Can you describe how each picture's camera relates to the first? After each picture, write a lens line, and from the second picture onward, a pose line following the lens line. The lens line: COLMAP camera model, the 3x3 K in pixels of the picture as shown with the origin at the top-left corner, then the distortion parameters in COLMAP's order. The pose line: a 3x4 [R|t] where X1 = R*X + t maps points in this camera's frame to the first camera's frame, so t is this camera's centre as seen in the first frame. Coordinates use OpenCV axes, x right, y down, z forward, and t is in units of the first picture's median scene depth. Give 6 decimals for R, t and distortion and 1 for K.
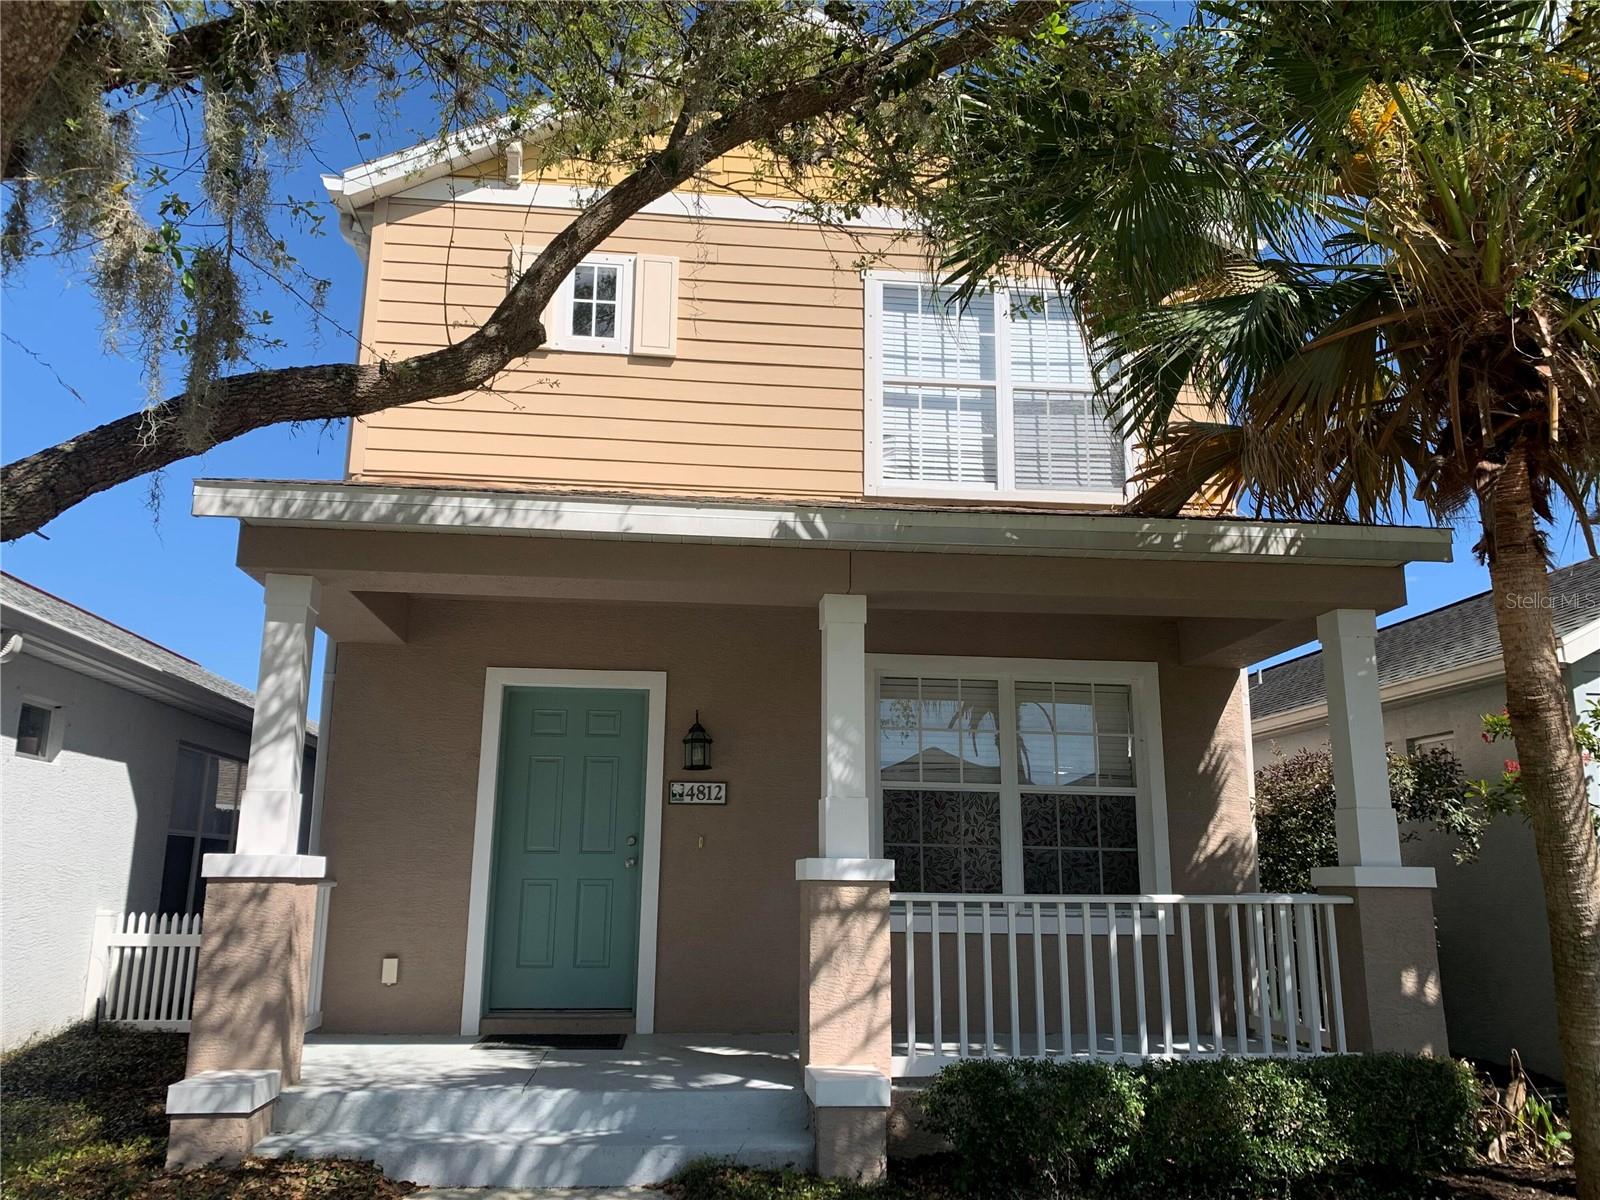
lens RADIAL K [[1230.9, 0, 783.5], [0, 1230.9, 607.9], [0, 0, 1]] dist [0.024102, -0.023793]
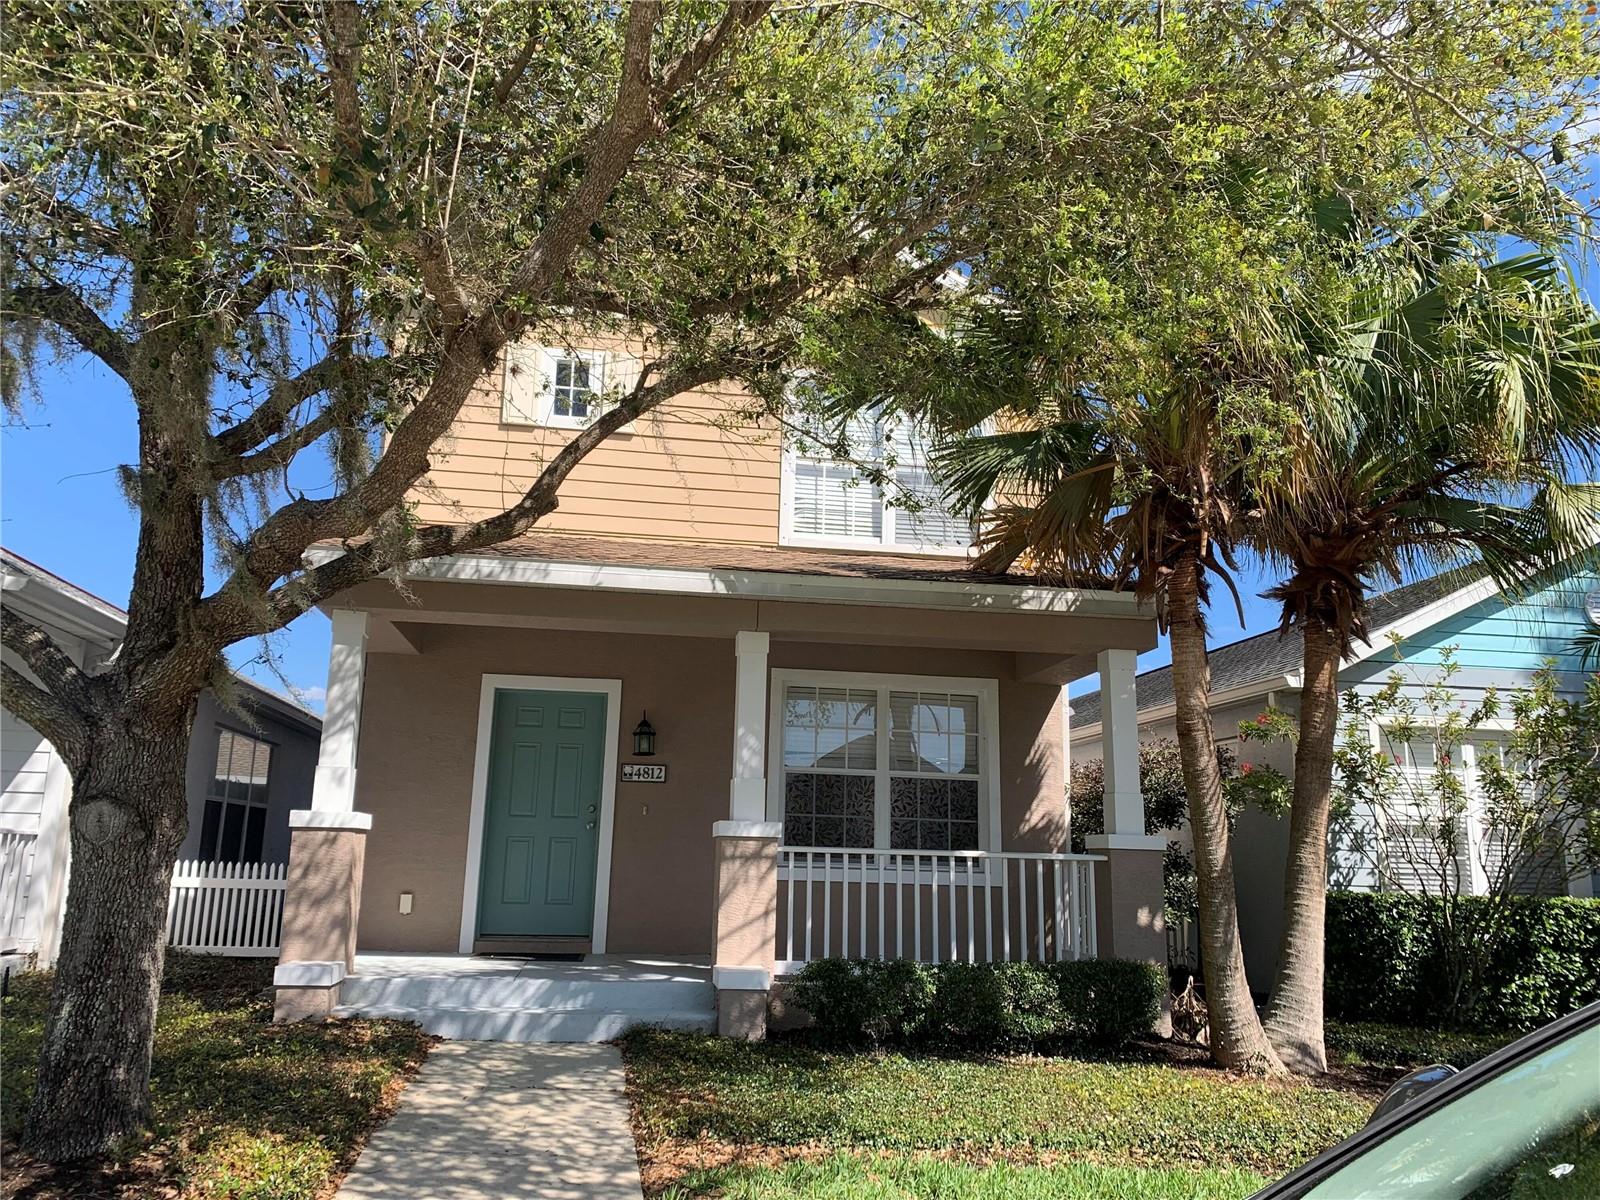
lens RADIAL K [[1230.9, 0, 789.6], [0, 1230.9, 593.1], [0, 0, 1]] dist [0.024102, -0.023793]
pose [[0.998766, 0.024663, 0.043104, 0.030344], [-0.024826, 0.999687, 0.003249, -0.061071], [-0.043011, -0.004315, 0.999065, -0.389564]]
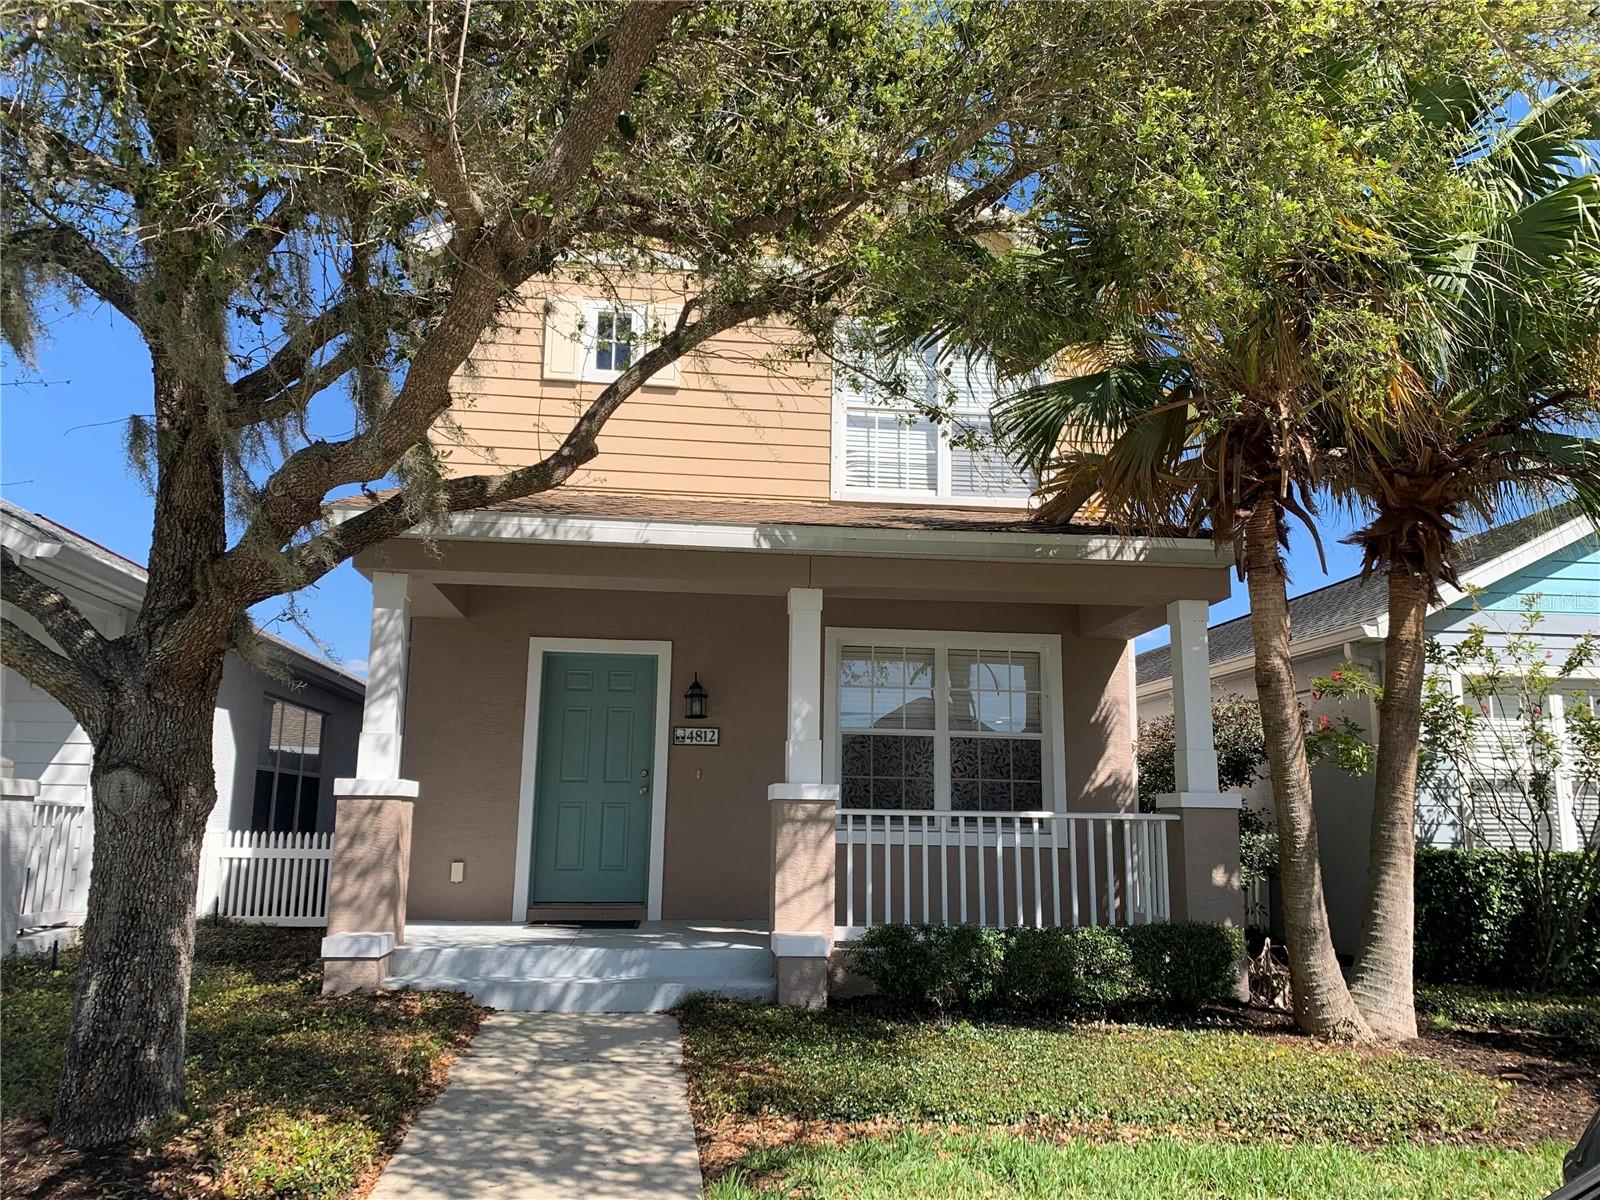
lens RADIAL K [[1230.9, 0, 805.2], [0, 1230.9, 595.3], [0, 0, 1]] dist [0.024102, -0.023793]
pose [[0.999878, 0.005990, 0.014443, 0.029859], [-0.006477, 0.999403, 0.033930, -0.049129], [-0.014231, -0.034020, 0.999320, -0.335118]]
